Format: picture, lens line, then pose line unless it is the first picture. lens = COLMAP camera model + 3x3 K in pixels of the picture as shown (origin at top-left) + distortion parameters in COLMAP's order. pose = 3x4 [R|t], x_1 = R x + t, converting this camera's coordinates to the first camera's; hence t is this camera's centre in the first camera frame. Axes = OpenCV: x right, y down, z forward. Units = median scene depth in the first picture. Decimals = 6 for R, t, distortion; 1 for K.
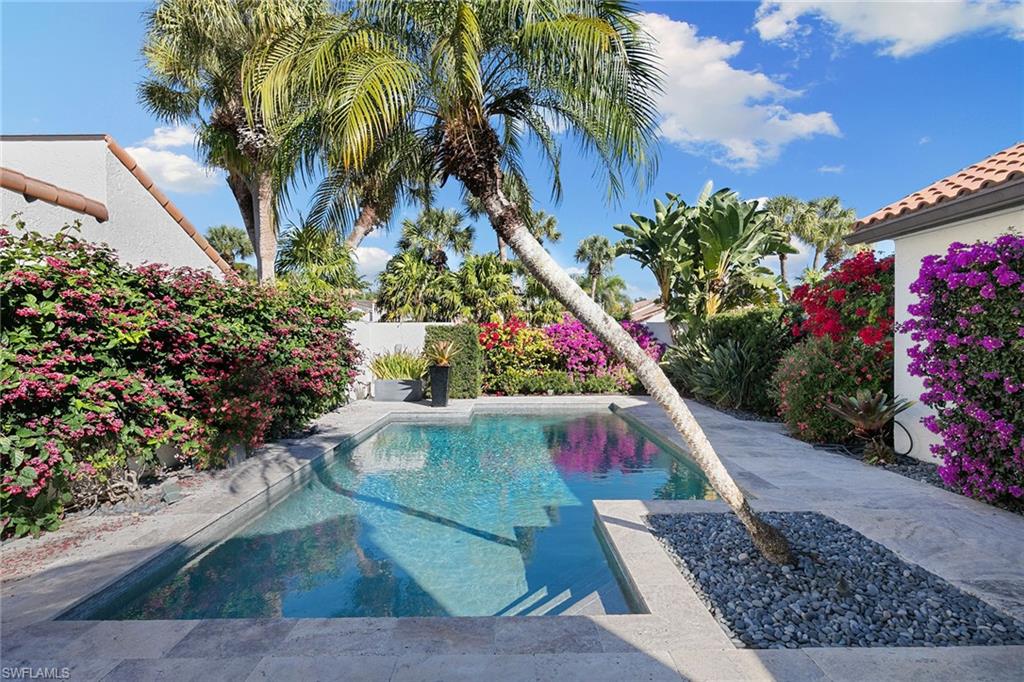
lens RADIAL K [[500.9, 0, 512.0], [0, 500.9, 341.0], [0, 0, 1]] dist [0.010643, -0.000395]
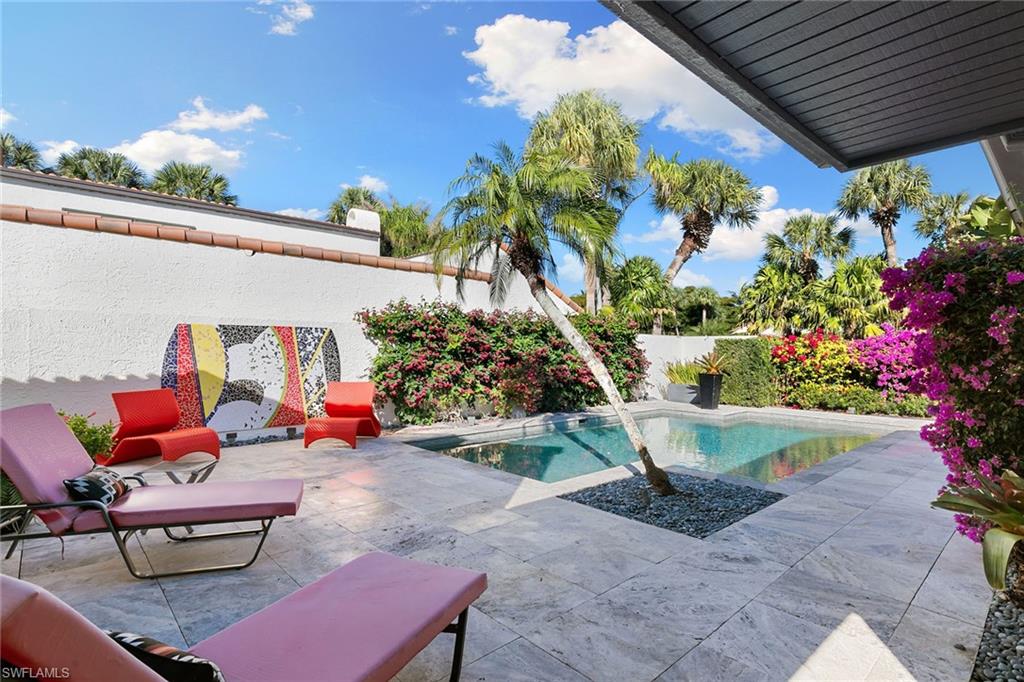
lens RADIAL K [[500.9, 0, 512.0], [0, 500.9, 341.0], [0, 0, 1]] dist [0.010643, -0.000395]
pose [[0.672449, -0.001234, -0.740142, 0.341839], [-0.017701, 0.999686, -0.017748, 0.001987], [0.739932, 0.025036, 0.672216, -0.096796]]
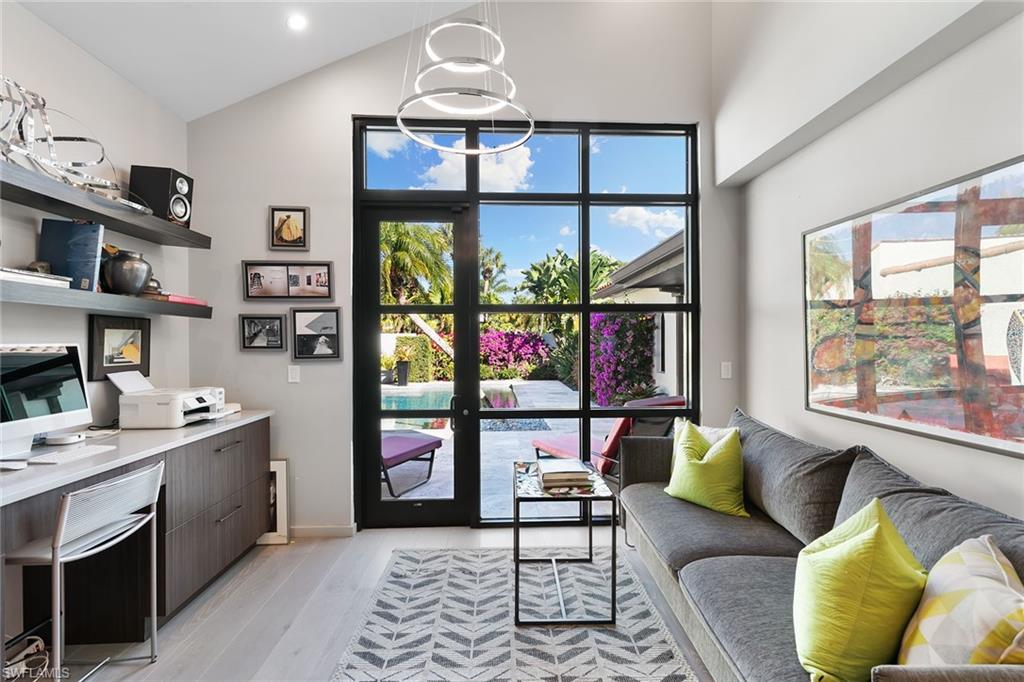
lens RADIAL K [[456.5, 0, 513.0], [0, 456.5, 341.4], [0, 0, 1]] dist [0.002430, -0.000229]
pose [[0.998899, -0.000590, 0.046910, 0.119799], [0.000951, 0.999970, -0.007678, -0.002418], [-0.046904, 0.007714, 0.998870, -0.419776]]
